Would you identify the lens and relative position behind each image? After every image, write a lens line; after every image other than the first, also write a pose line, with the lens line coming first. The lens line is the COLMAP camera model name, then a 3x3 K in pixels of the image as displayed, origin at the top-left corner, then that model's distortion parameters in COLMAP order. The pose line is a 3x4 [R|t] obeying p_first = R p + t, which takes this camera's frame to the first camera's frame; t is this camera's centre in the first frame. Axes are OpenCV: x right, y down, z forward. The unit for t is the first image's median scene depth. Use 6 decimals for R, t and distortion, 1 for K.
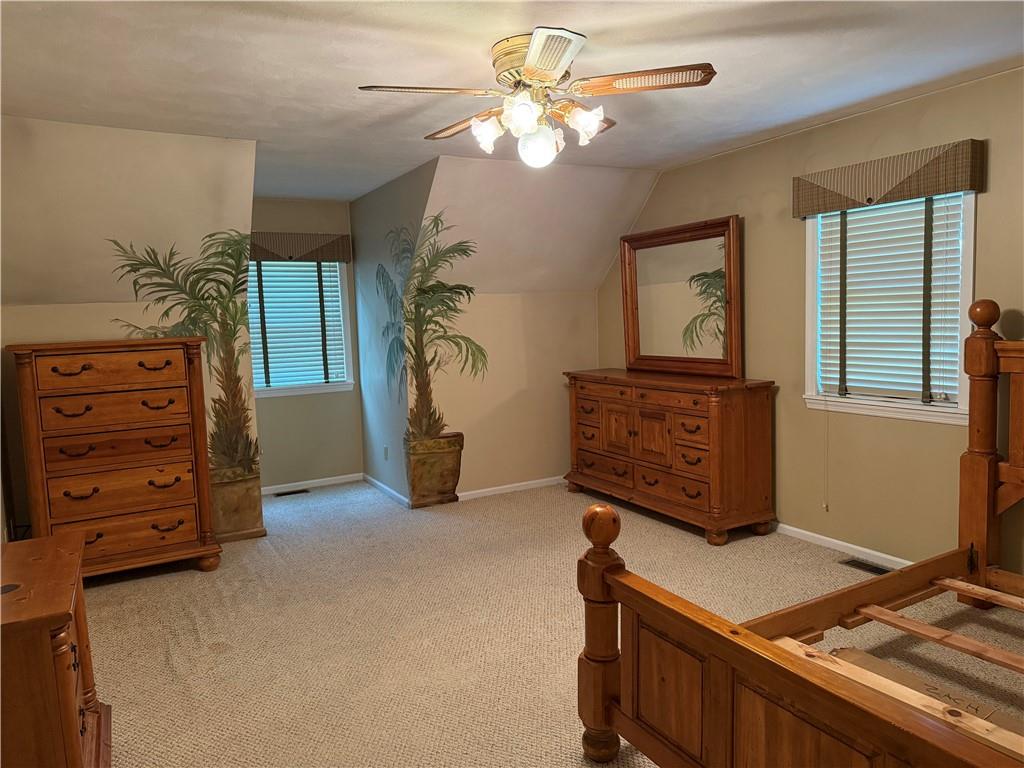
lens RADIAL K [[716.6, 0, 512.0], [0, 716.6, 384.0], [0, 0, 1]] dist [0.153923, -0.250220]
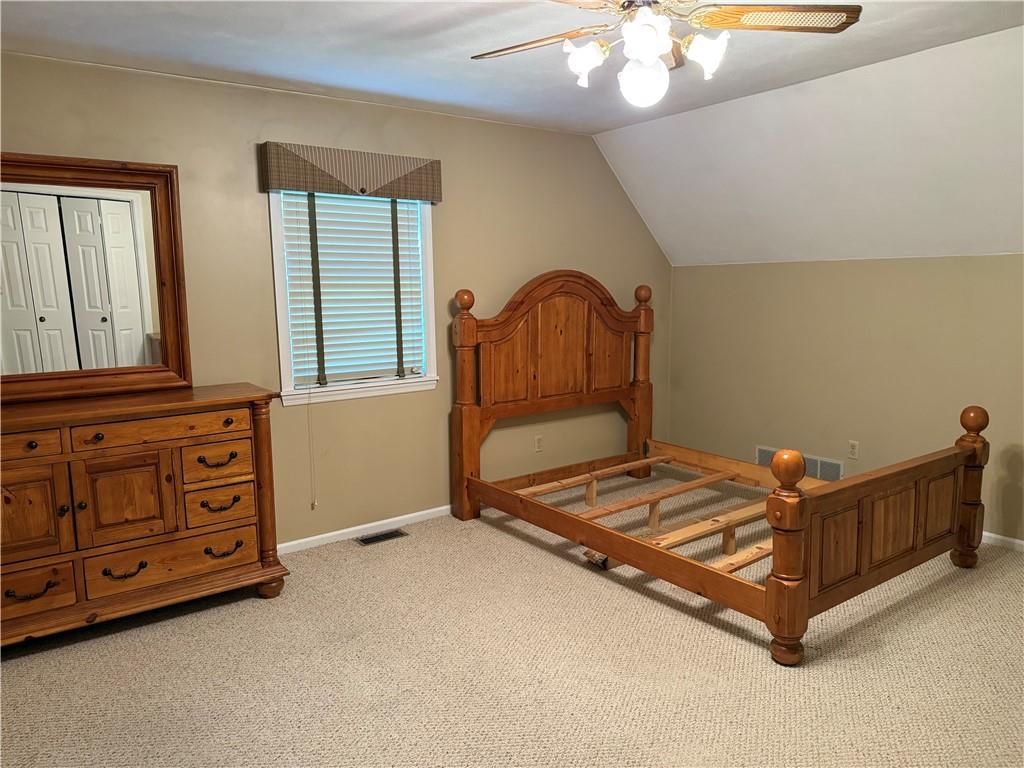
lens RADIAL K [[716.6, 0, 512.0], [0, 716.6, 384.0], [0, 0, 1]] dist [0.153923, -0.250220]
pose [[-0.132167, -0.097674, 0.986403, -0.543763], [0.115911, 0.986783, 0.113242, -0.066801], [-0.984427, 0.129302, -0.119099, 0.881747]]
